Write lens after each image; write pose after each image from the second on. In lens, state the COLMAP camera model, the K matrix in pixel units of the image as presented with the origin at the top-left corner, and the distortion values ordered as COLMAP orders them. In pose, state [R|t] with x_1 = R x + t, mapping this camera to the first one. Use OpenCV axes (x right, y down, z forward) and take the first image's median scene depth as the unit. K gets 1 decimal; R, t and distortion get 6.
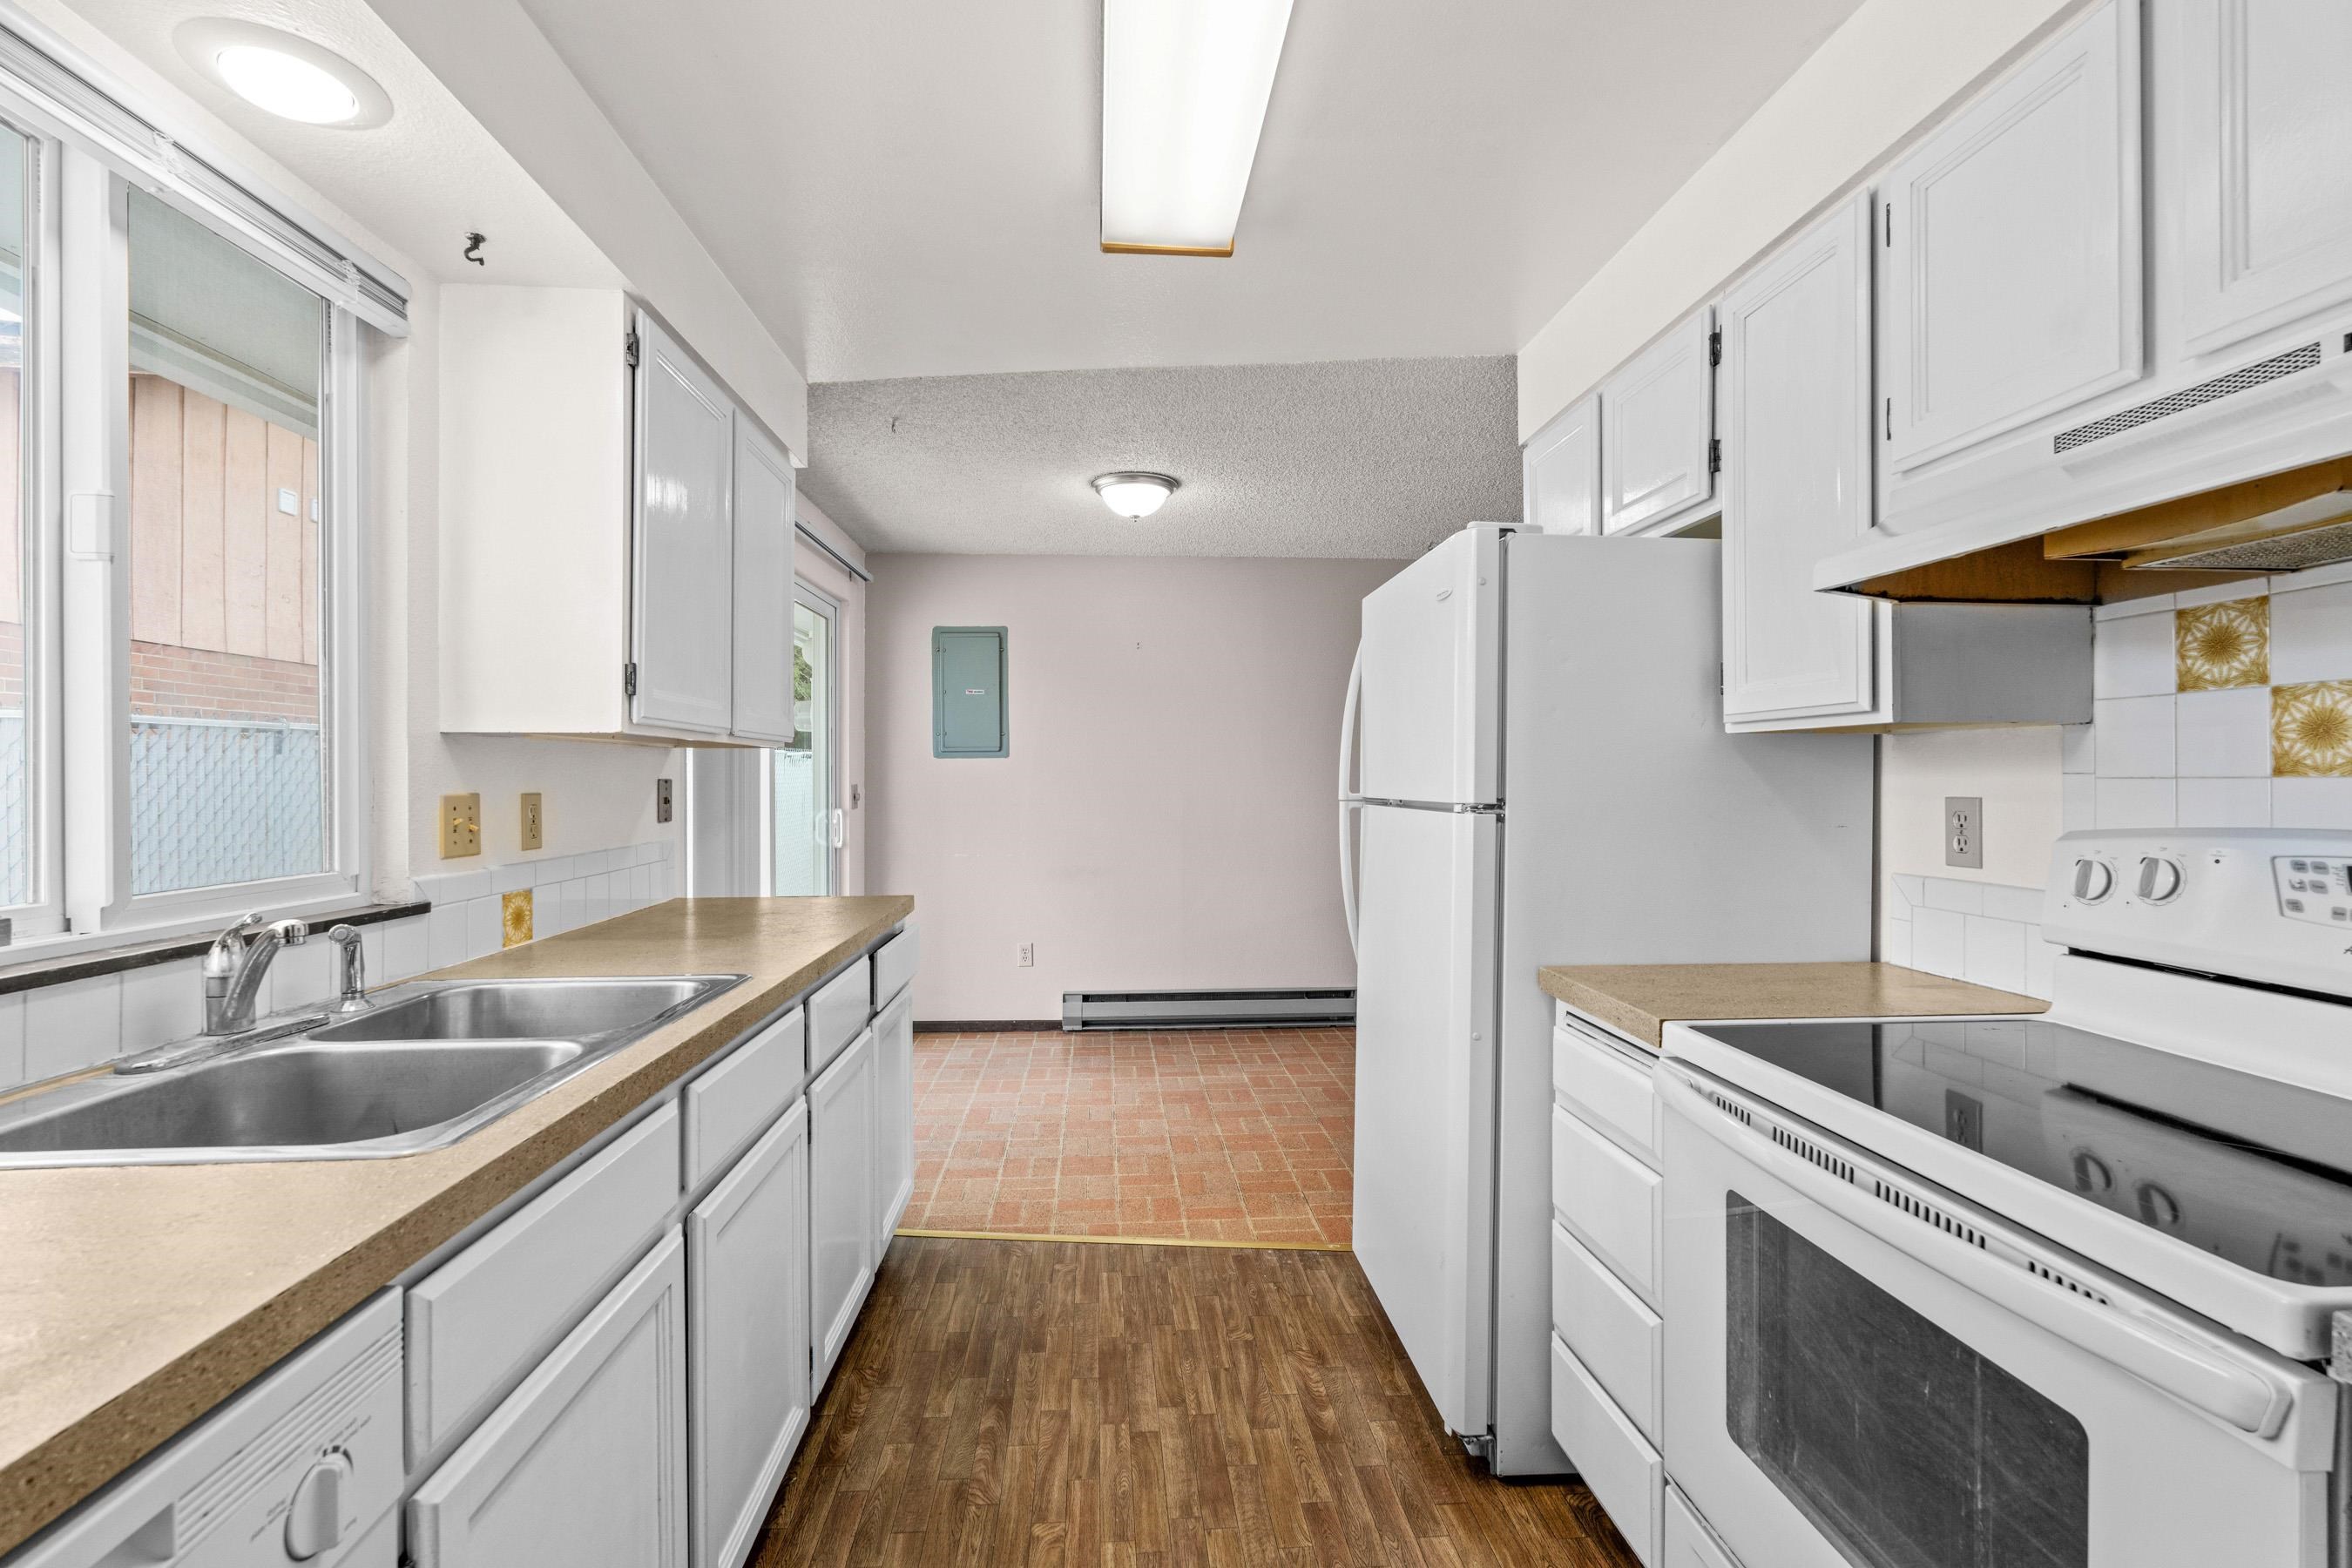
lens RADIAL K [[1053.8, 0, 1185.8], [0, 1053.8, 782.7], [0, 0, 1]] dist [-0.003324, -0.000733]
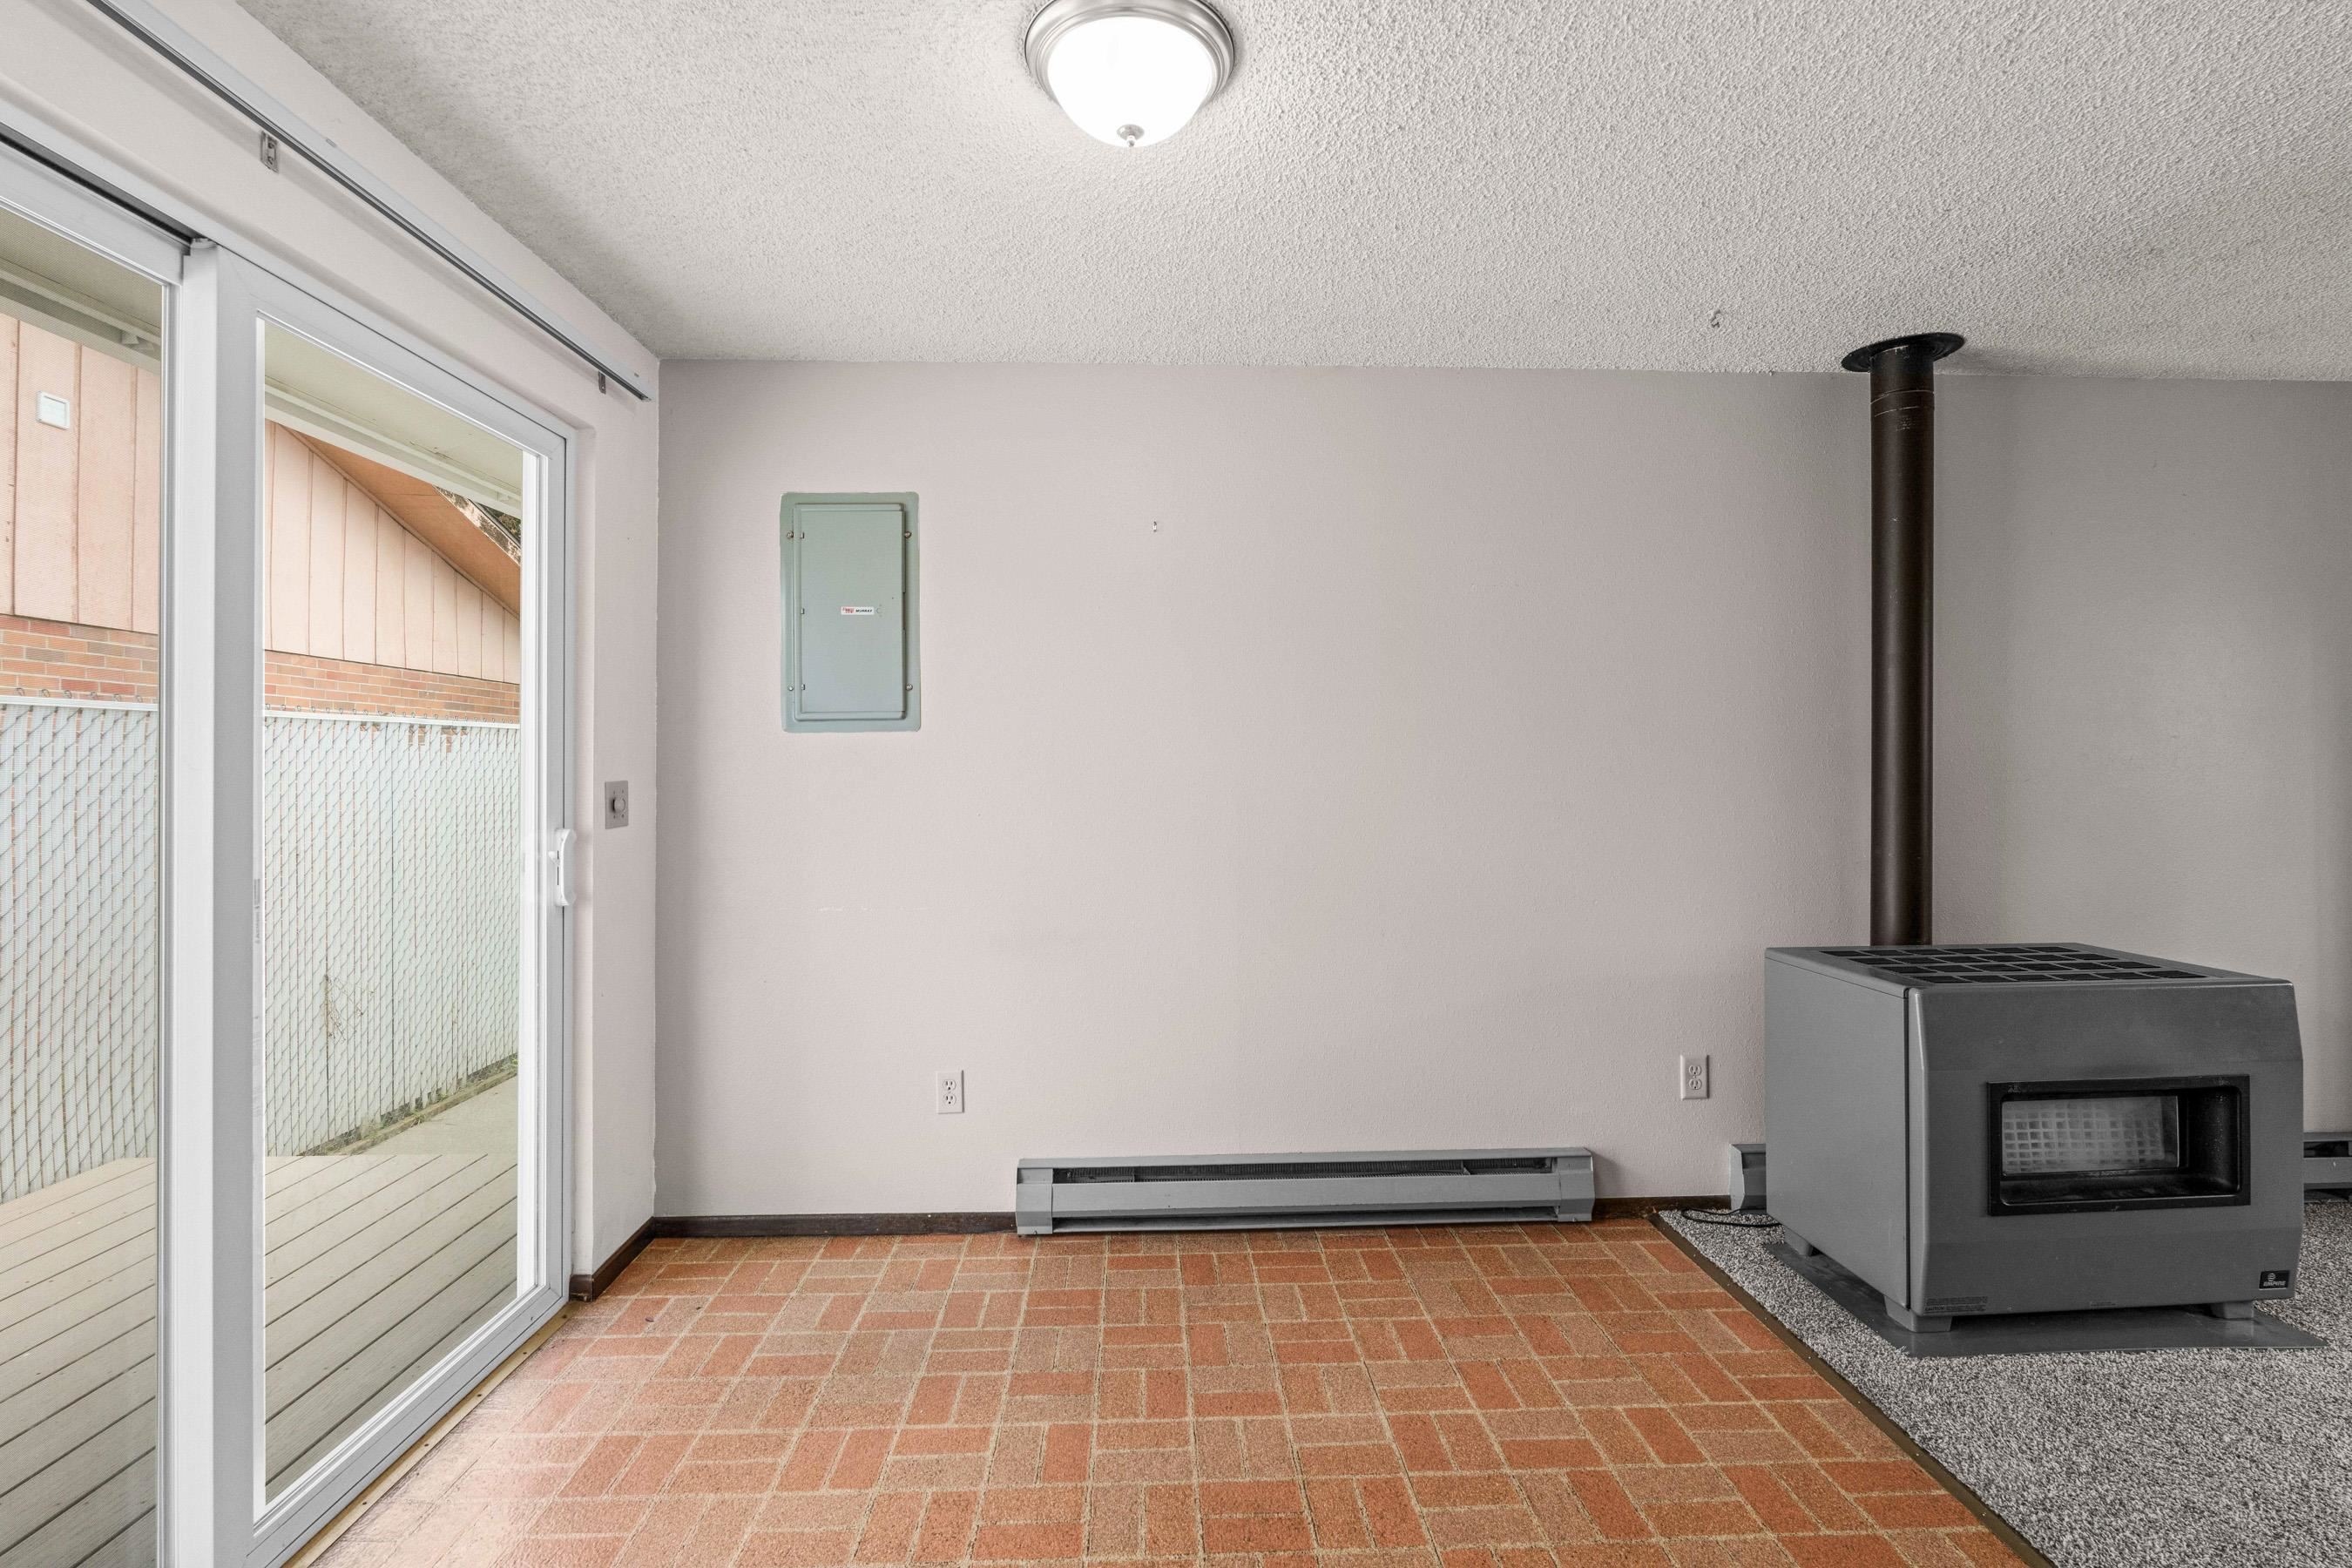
lens RADIAL K [[1053.8, 0, 1171.8], [0, 1053.8, 762.3], [0, 0, 1]] dist [-0.003324, -0.000733]
pose [[0.998754, -0.002822, -0.049815, -0.009764], [0.002188, 0.999916, -0.012780, -0.000296], [0.049847, 0.012655, 0.998677, 0.461232]]
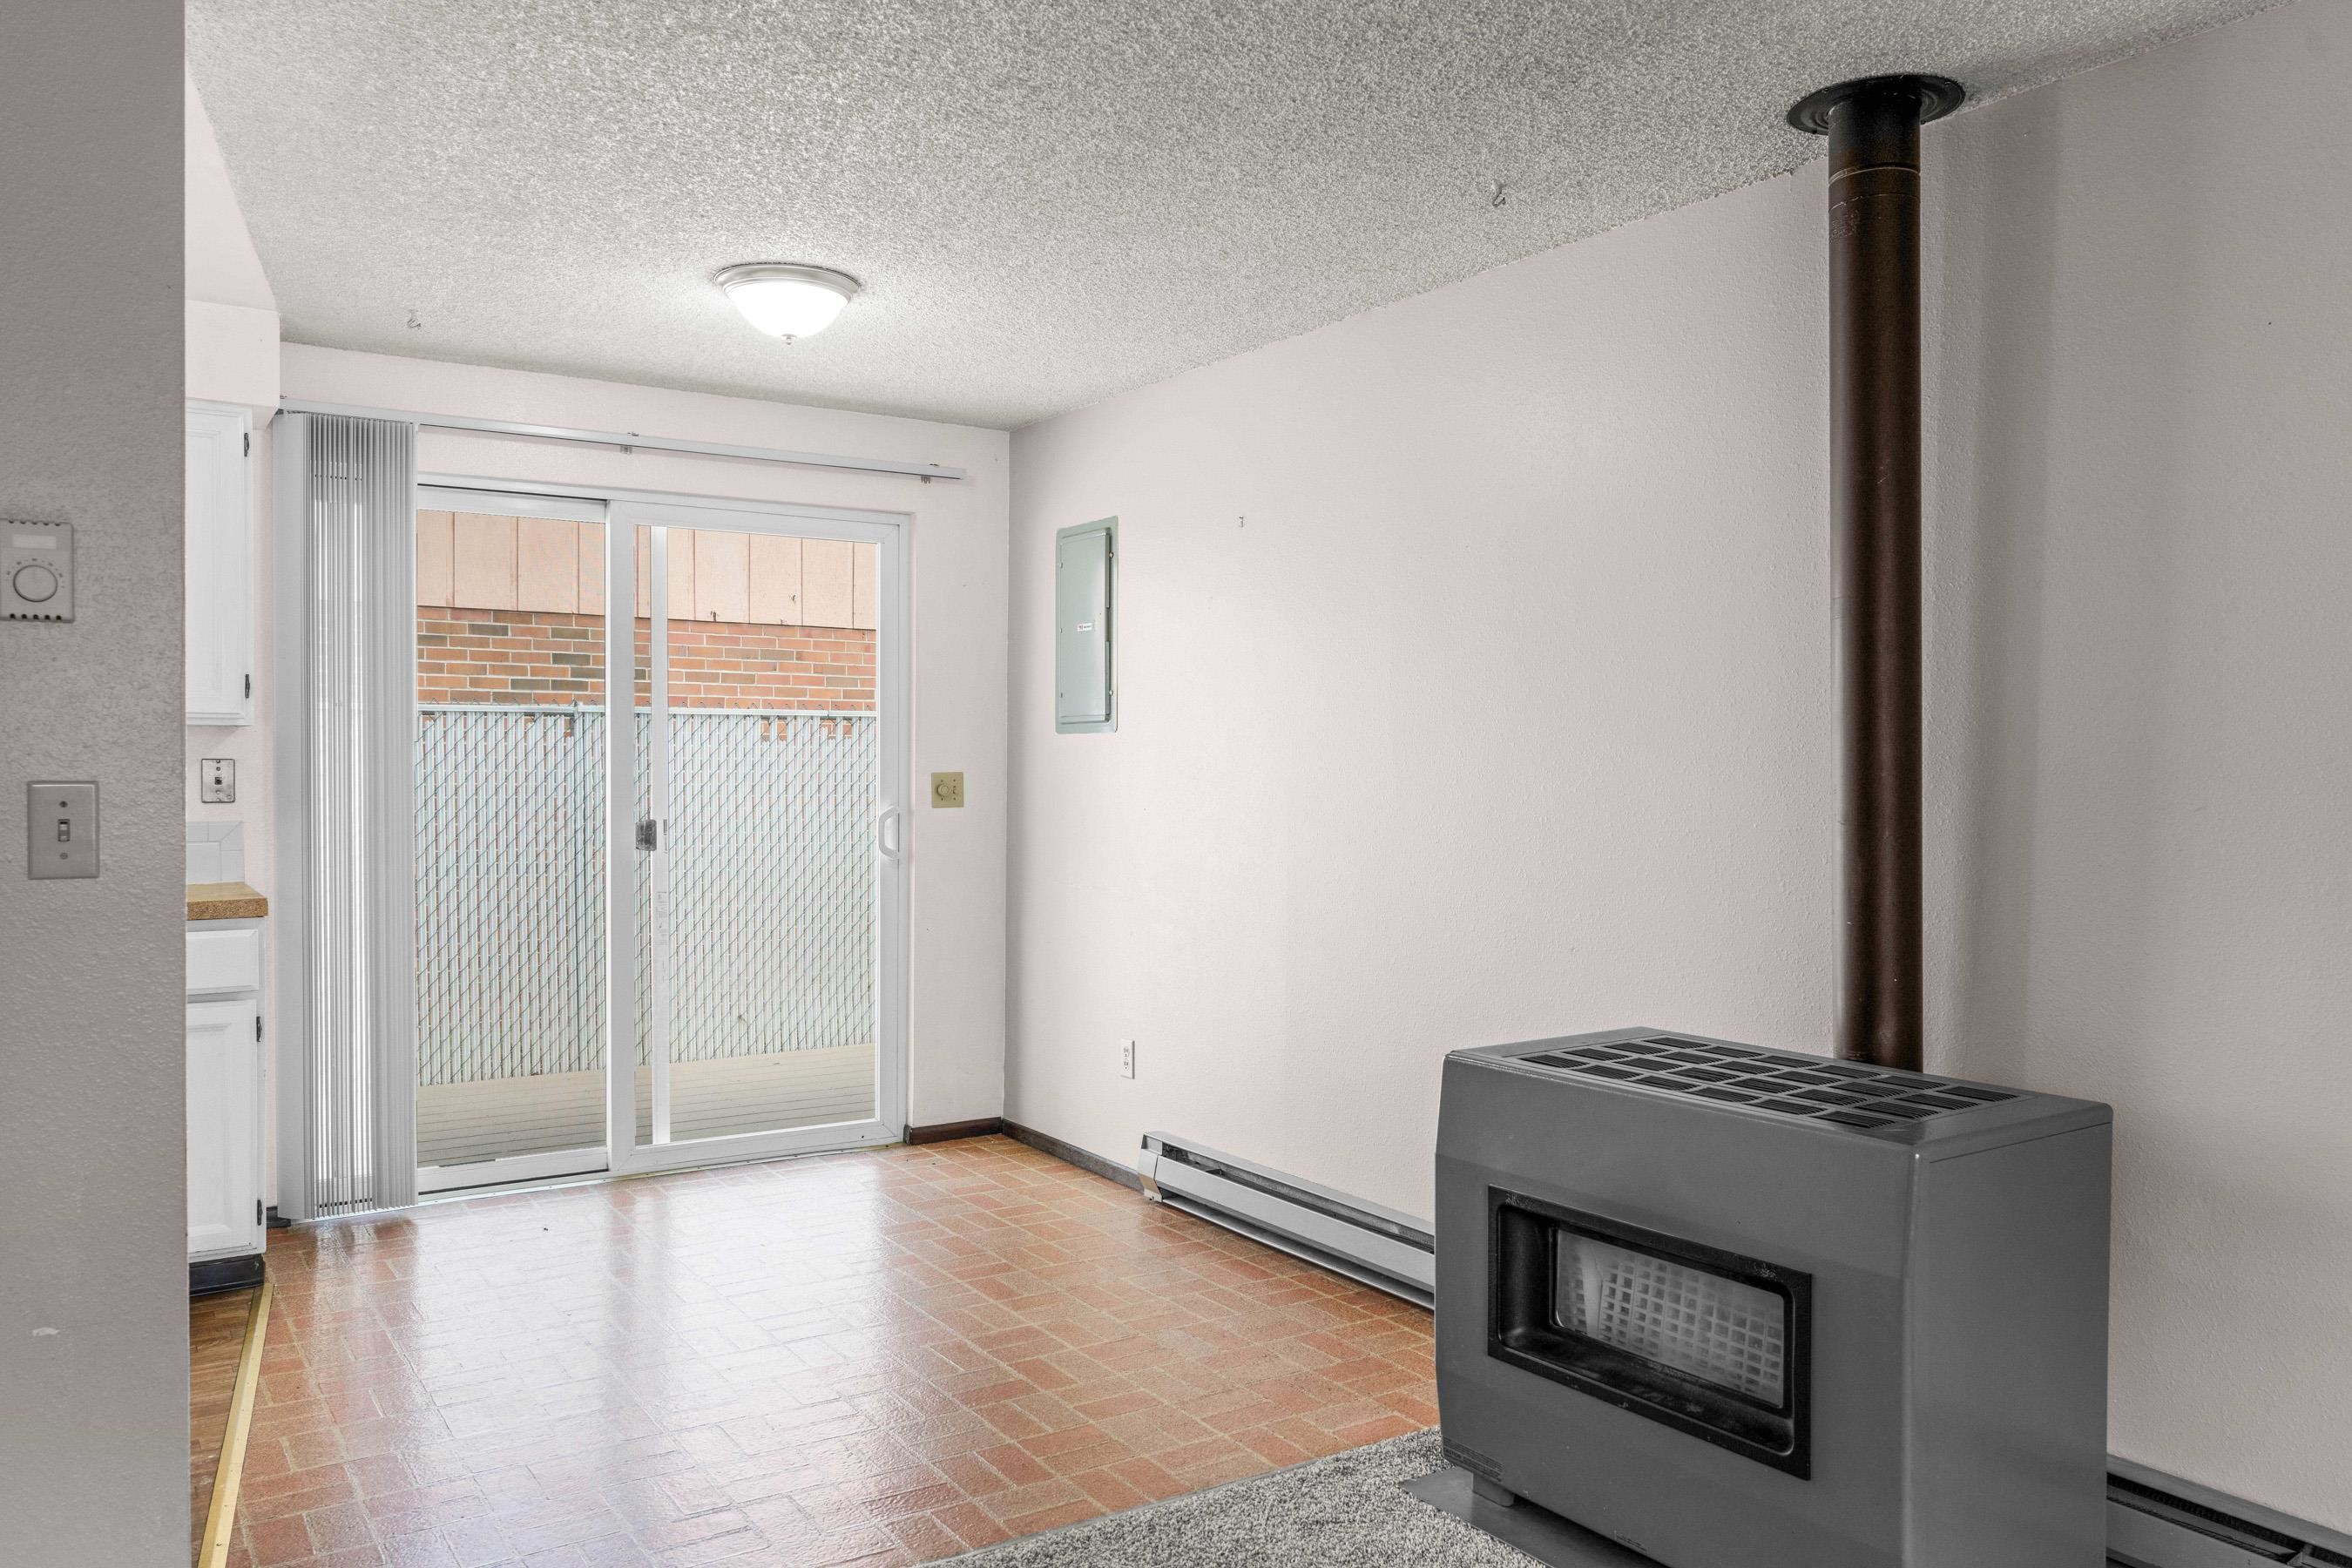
lens RADIAL K [[1744.5, 0, 1178.8], [0, 1744.5, 793.7], [0, 0, 1]] dist [-0.006408, -0.002248]
pose [[0.467349, 0.021870, -0.883802, 0.746561], [-0.013368, 0.999754, 0.017671, -0.006273], [0.883972, 0.003557, 0.467527, 0.562917]]
